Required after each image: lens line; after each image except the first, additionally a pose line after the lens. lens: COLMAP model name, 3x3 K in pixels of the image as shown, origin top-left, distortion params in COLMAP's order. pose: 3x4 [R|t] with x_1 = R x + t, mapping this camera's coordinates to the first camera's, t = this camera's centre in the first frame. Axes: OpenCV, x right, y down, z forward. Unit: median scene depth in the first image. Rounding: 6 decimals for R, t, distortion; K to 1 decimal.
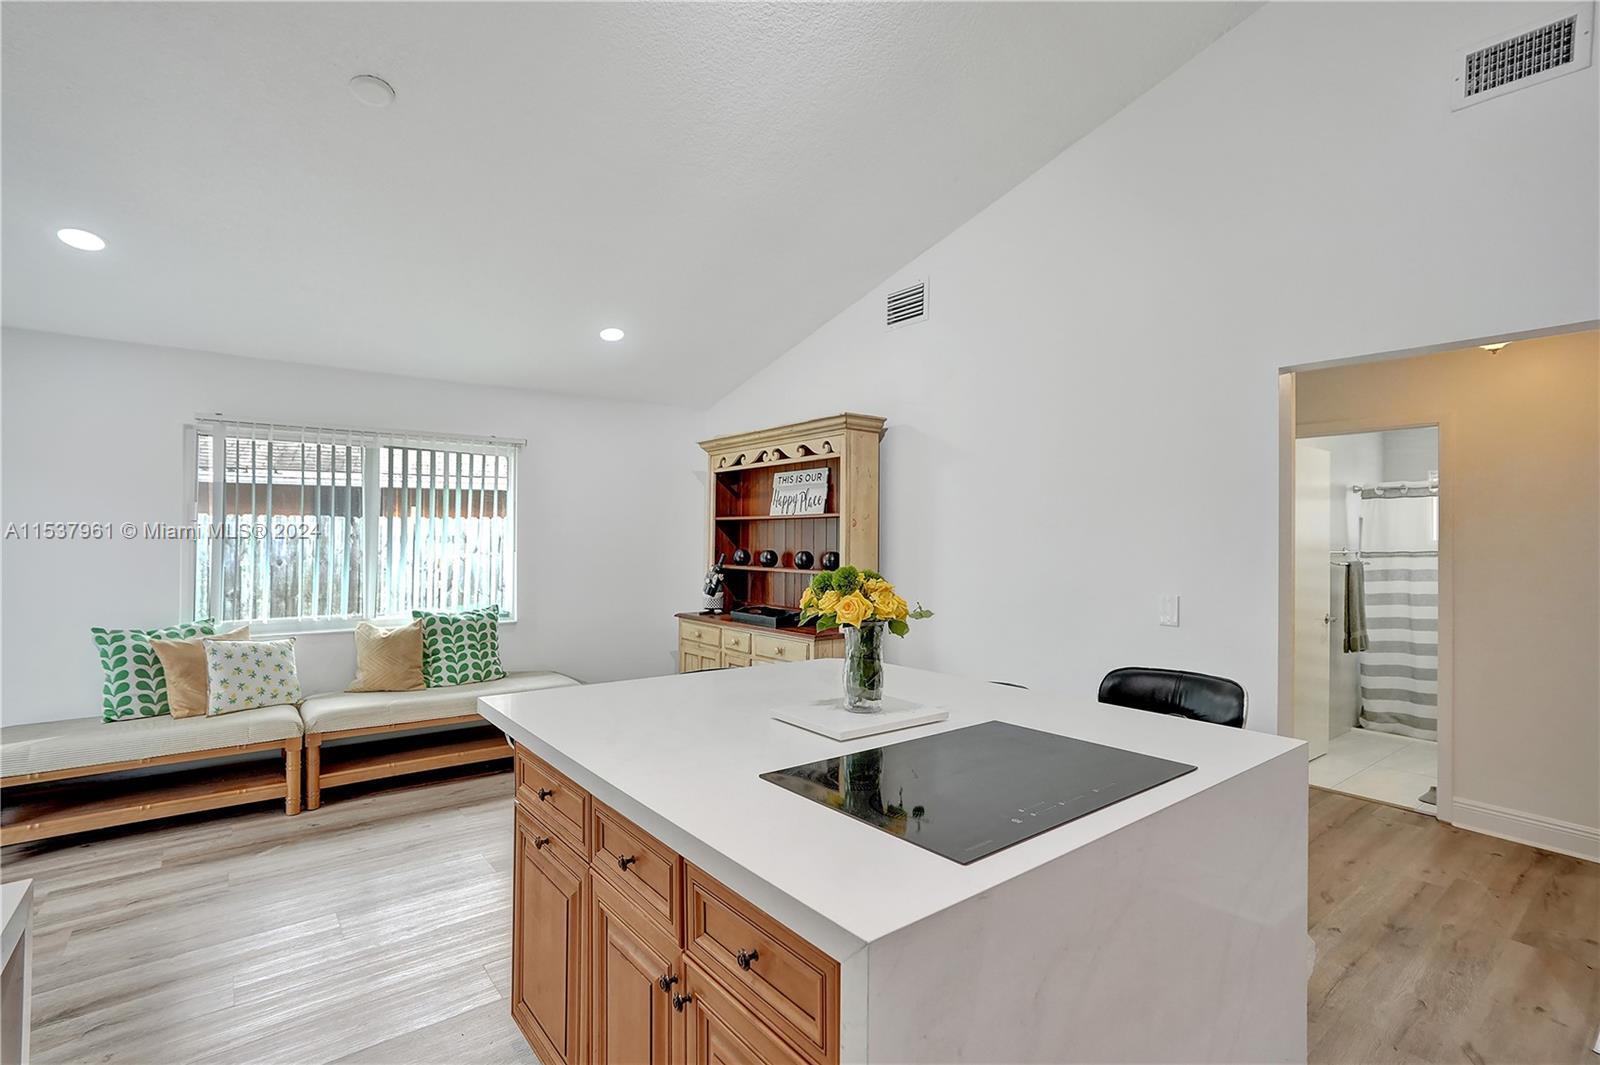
lens RADIAL K [[741.9, 0, 808.2], [0, 741.9, 535.6], [0, 0, 1]] dist [-0.069845, 0.028367]
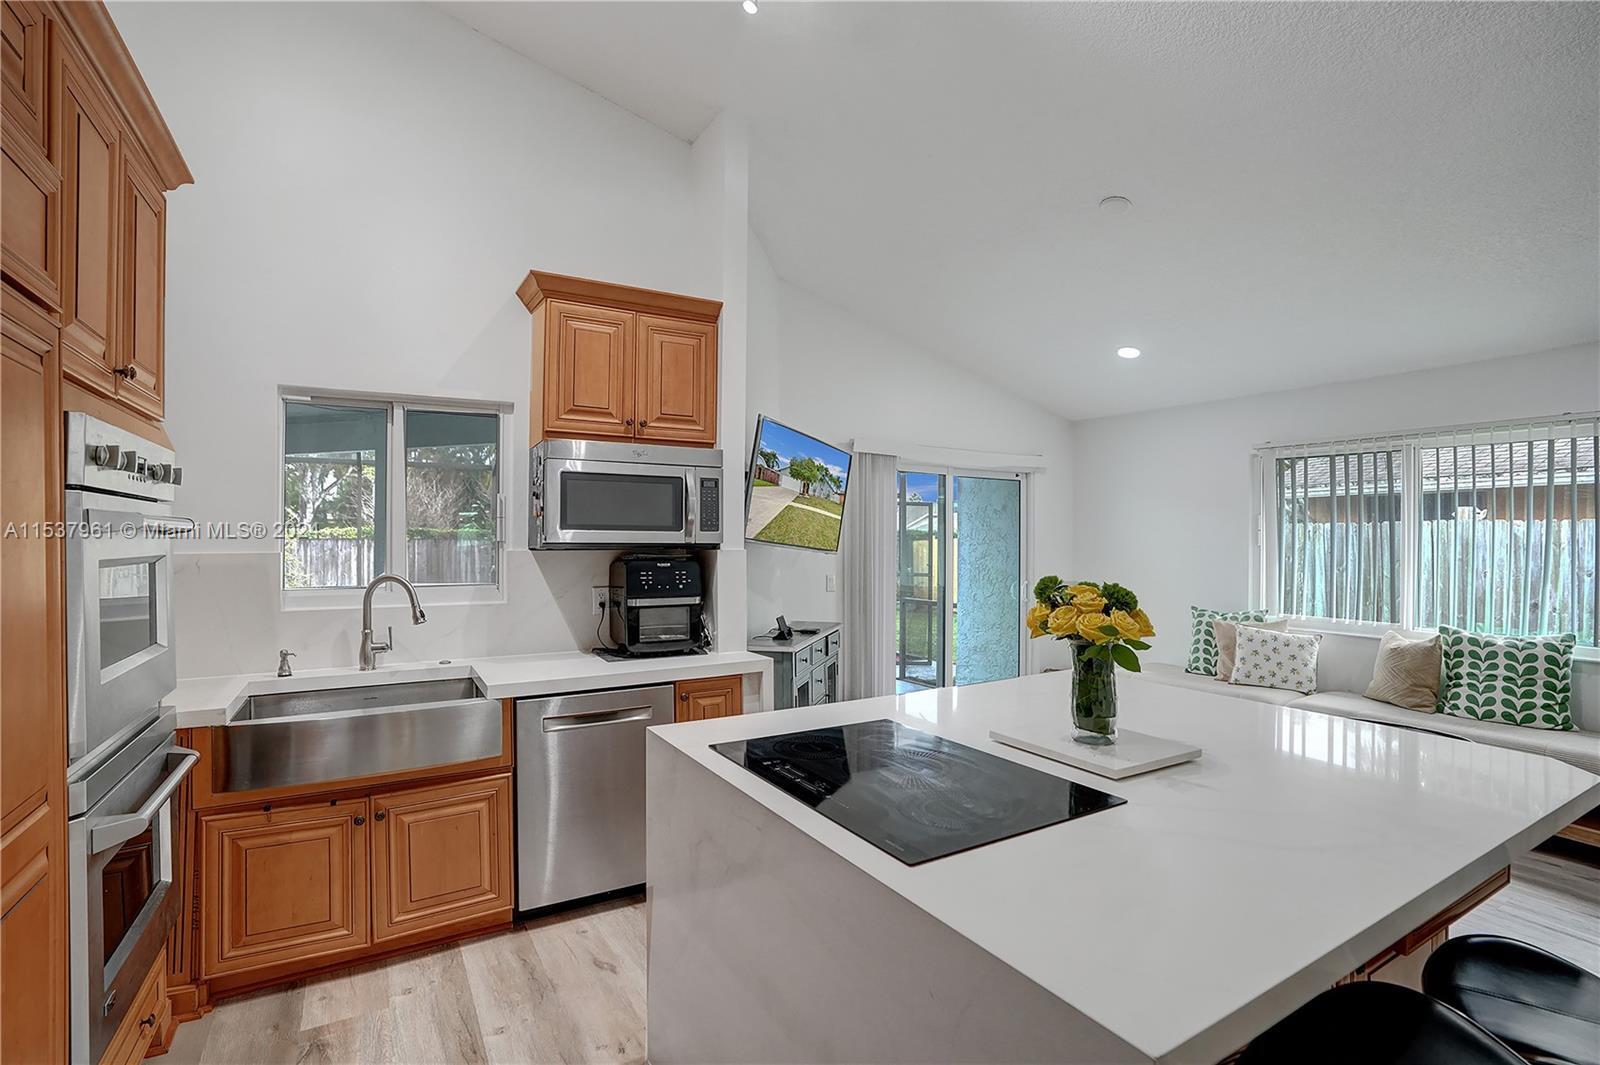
lens RADIAL K [[746.4, 0, 804.1], [0, 746.4, 529.9], [0, 0, 1]] dist [-0.071717, 0.031568]
pose [[-0.140632, -0.013983, -0.989963, 0.452421], [-0.003172, 0.999901, -0.013673, -0.001379], [0.990057, 0.001217, -0.140663, 0.341402]]
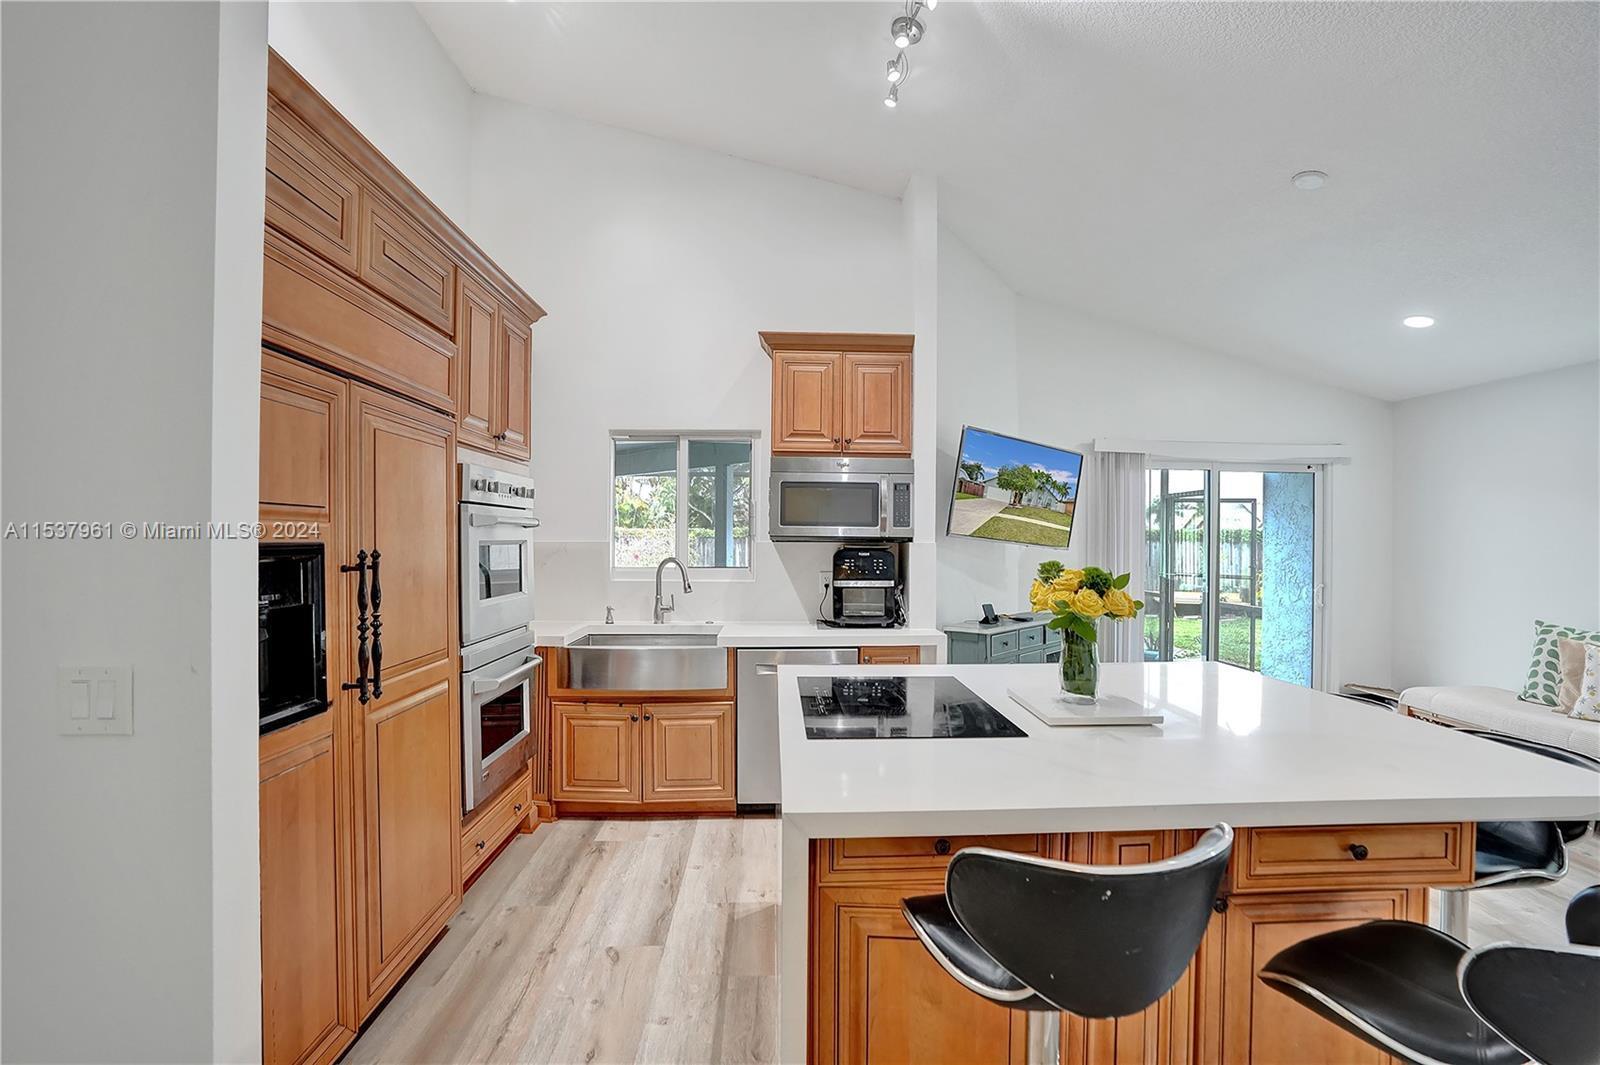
lens RADIAL K [[741.9, 0, 808.2], [0, 741.9, 535.6], [0, 0, 1]] dist [-0.069845, 0.028367]
pose [[-0.596465, -0.009192, -0.802587, 0.510045], [-0.008900, 0.999949, -0.004838, 0.005403], [0.802590, 0.004257, -0.596516, 0.581054]]
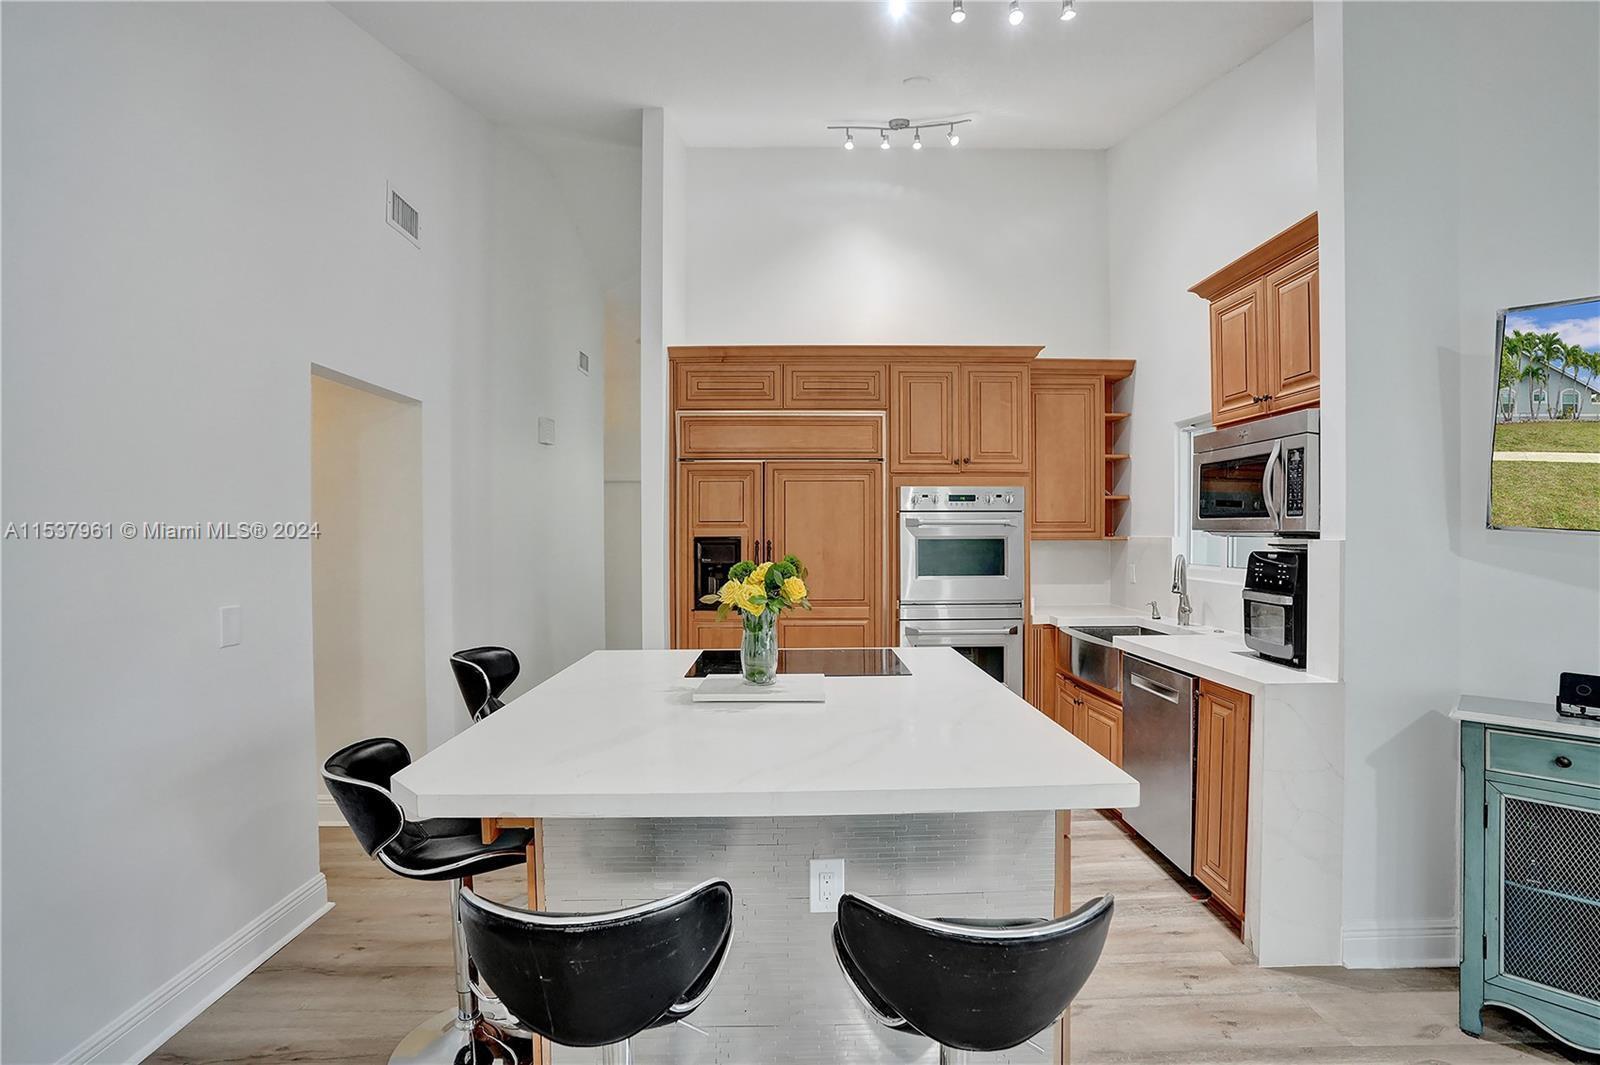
lens RADIAL K [[741.9, 0, 808.2], [0, 741.9, 535.6], [0, 0, 1]] dist [-0.069845, 0.028367]
pose [[-0.789426, -0.003462, 0.613835, -0.307482], [-0.001267, 0.999991, 0.004010, 0.003926], [-0.613844, 0.002387, -0.789424, 0.824095]]
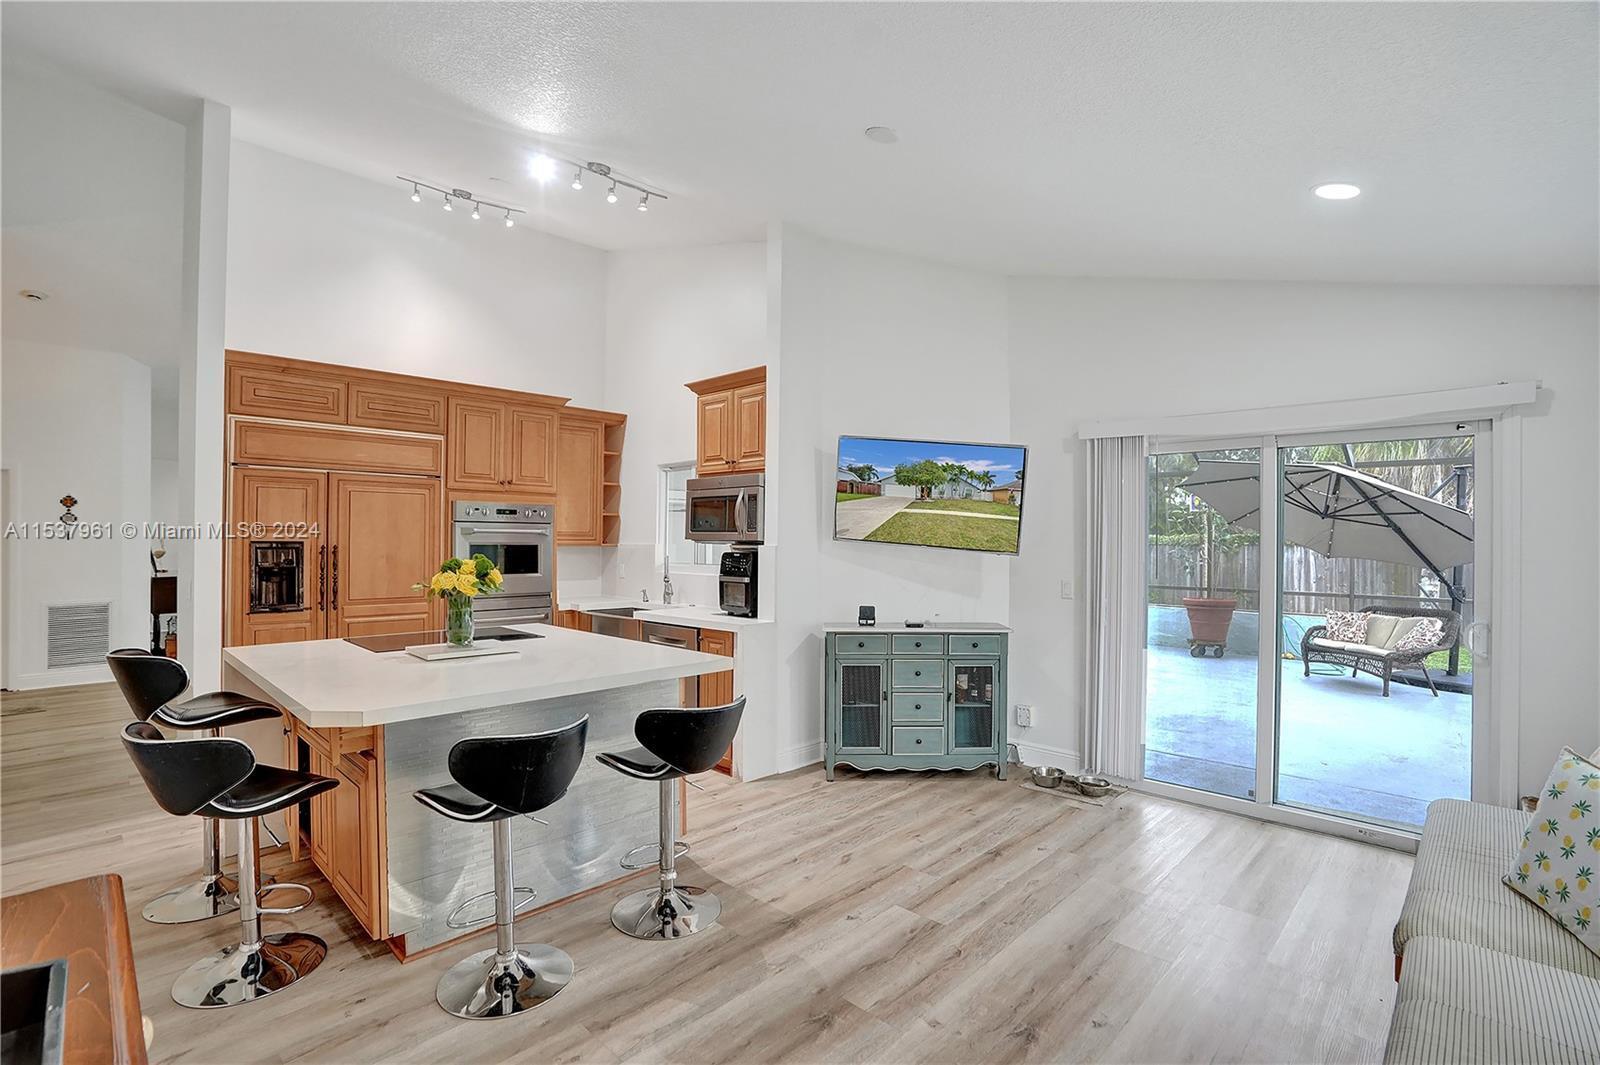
lens RADIAL K [[745.6, 0, 799.2], [0, 745.6, 537.6], [0, 0, 1]] dist [-0.067384, 0.030966]
pose [[-0.993172, -0.009304, -0.116291, -0.205804], [-0.008377, 0.999929, -0.008464, 0.006435], [0.116362, -0.007432, -0.993179, 1.183627]]
